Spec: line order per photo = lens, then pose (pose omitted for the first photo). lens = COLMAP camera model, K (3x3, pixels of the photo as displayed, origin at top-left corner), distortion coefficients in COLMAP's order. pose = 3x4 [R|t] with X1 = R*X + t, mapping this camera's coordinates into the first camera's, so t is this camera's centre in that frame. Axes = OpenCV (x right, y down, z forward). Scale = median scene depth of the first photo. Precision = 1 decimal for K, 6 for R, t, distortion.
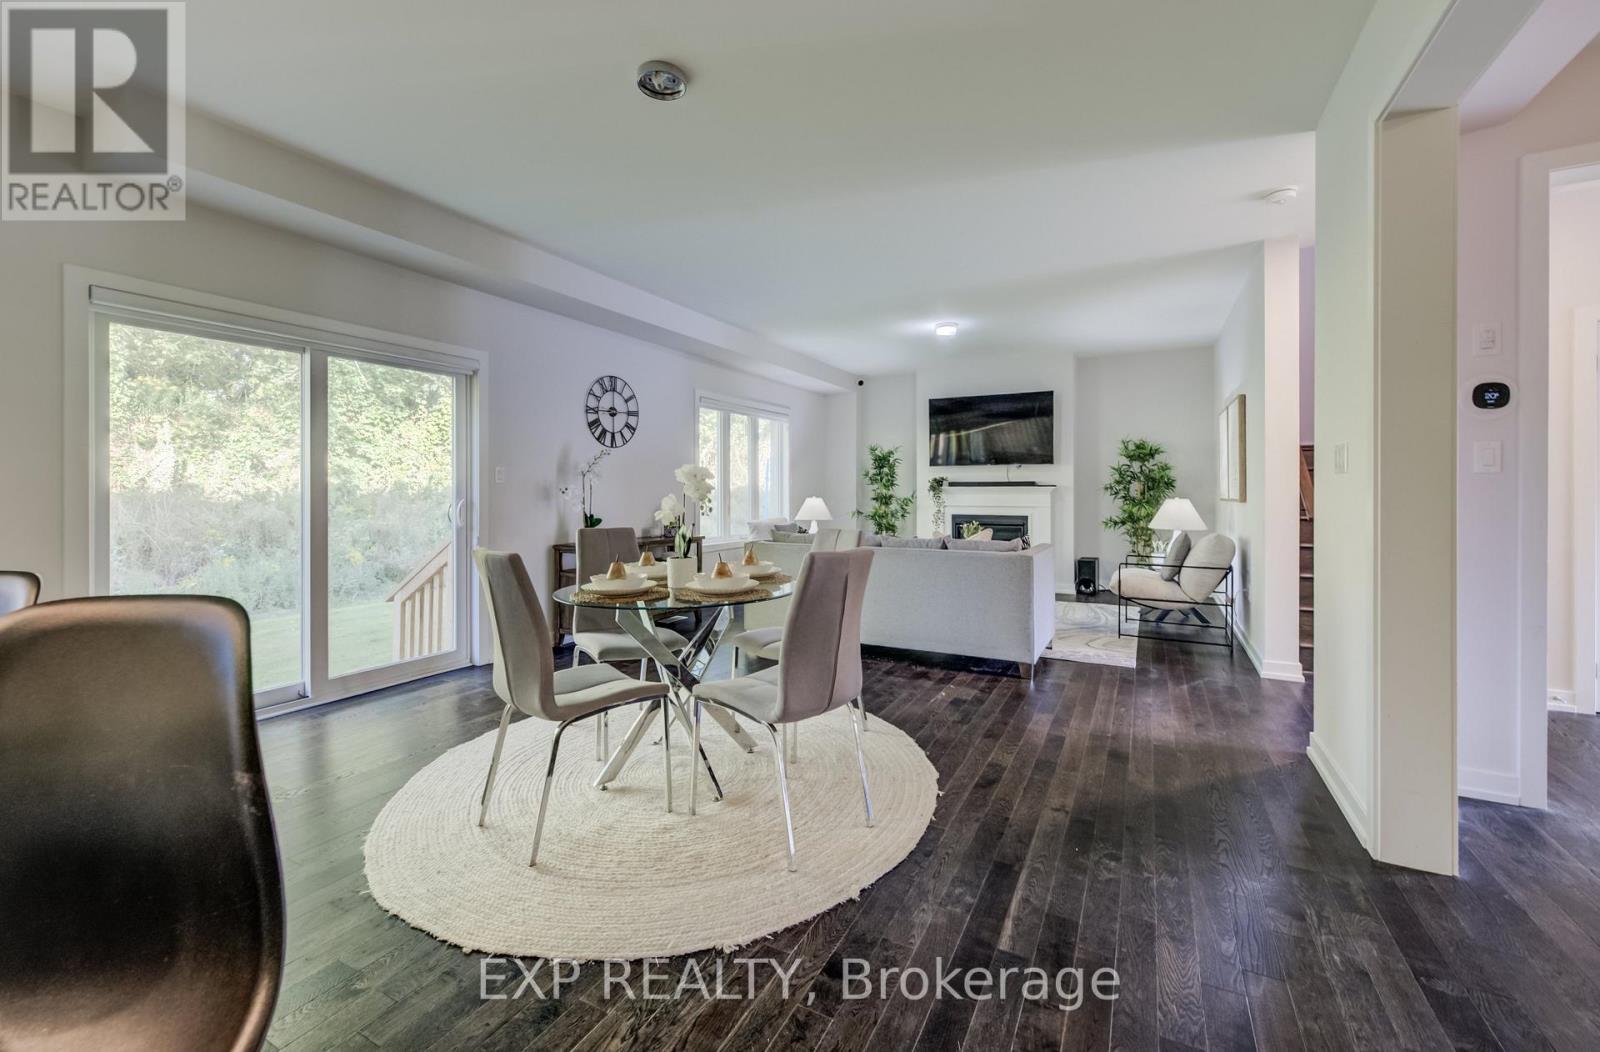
lens RADIAL K [[659.8, 0, 798.5], [0, 659.8, 482.3], [0, 0, 1]] dist [-0.001268, 0.000038]
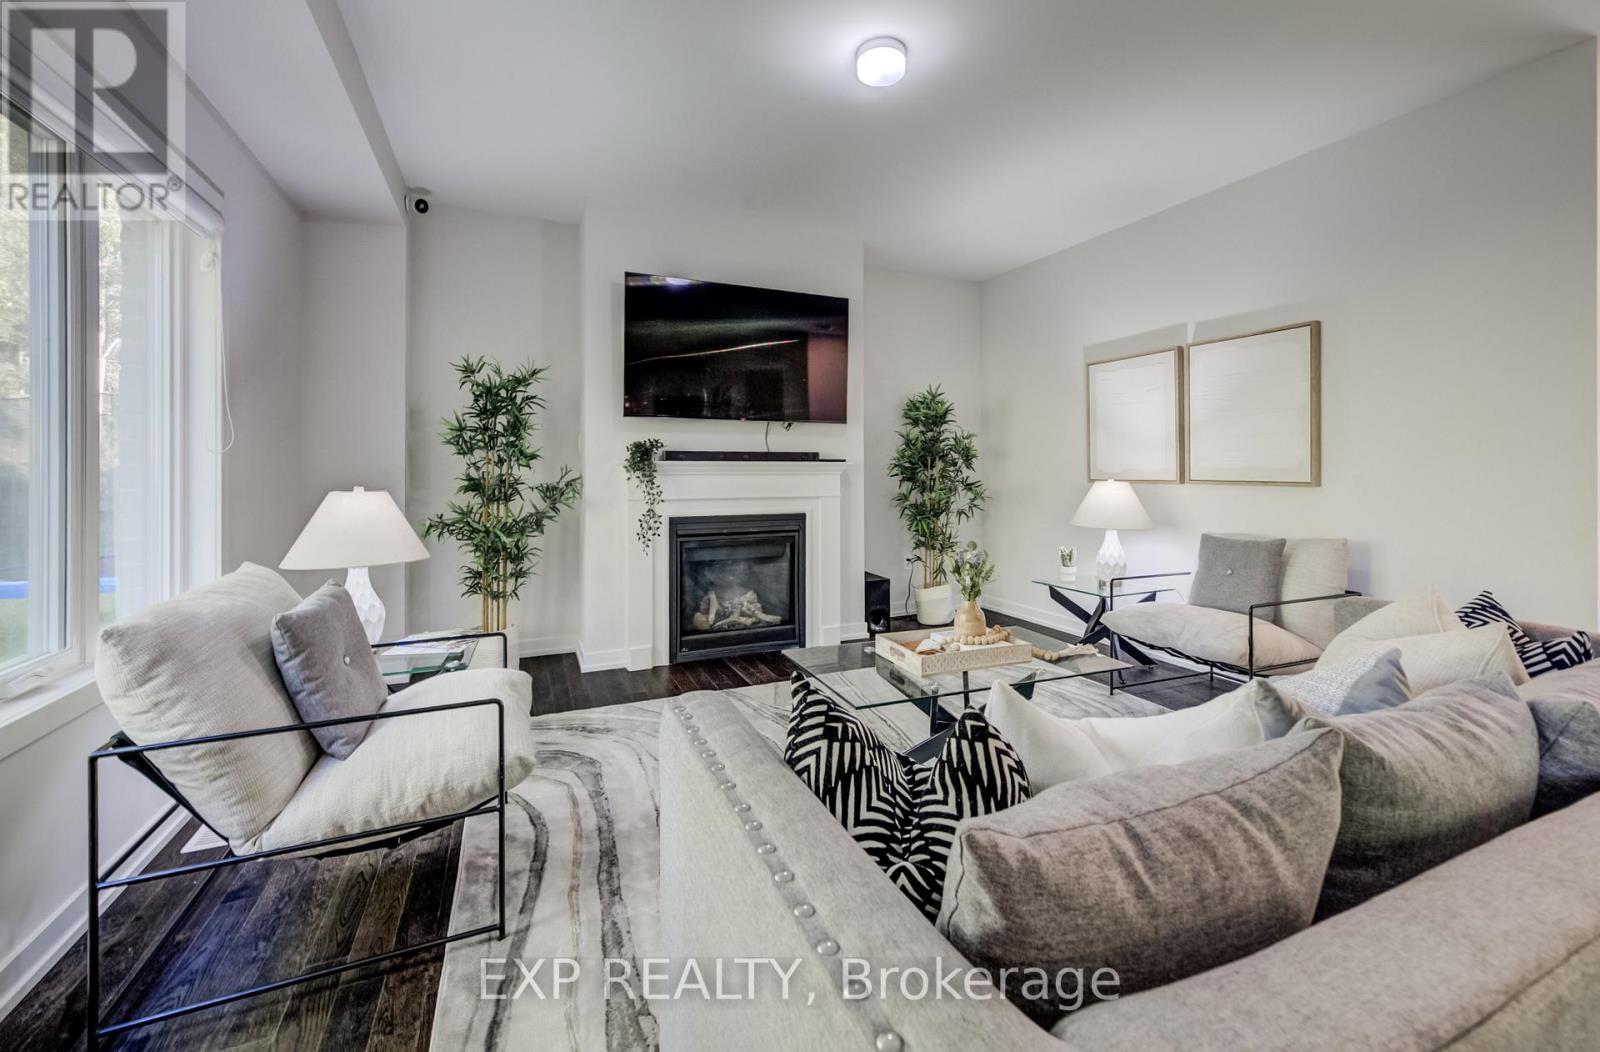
lens RADIAL K [[659.8, 0, 798.5], [0, 659.8, 482.3], [0, 0, 1]] dist [-0.001268, 0.000038]
pose [[0.623399, -0.011656, 0.781817, -0.091378], [-0.012433, 0.999615, 0.024817, 0.009319], [-0.781805, -0.025191, 0.623014, 0.620422]]
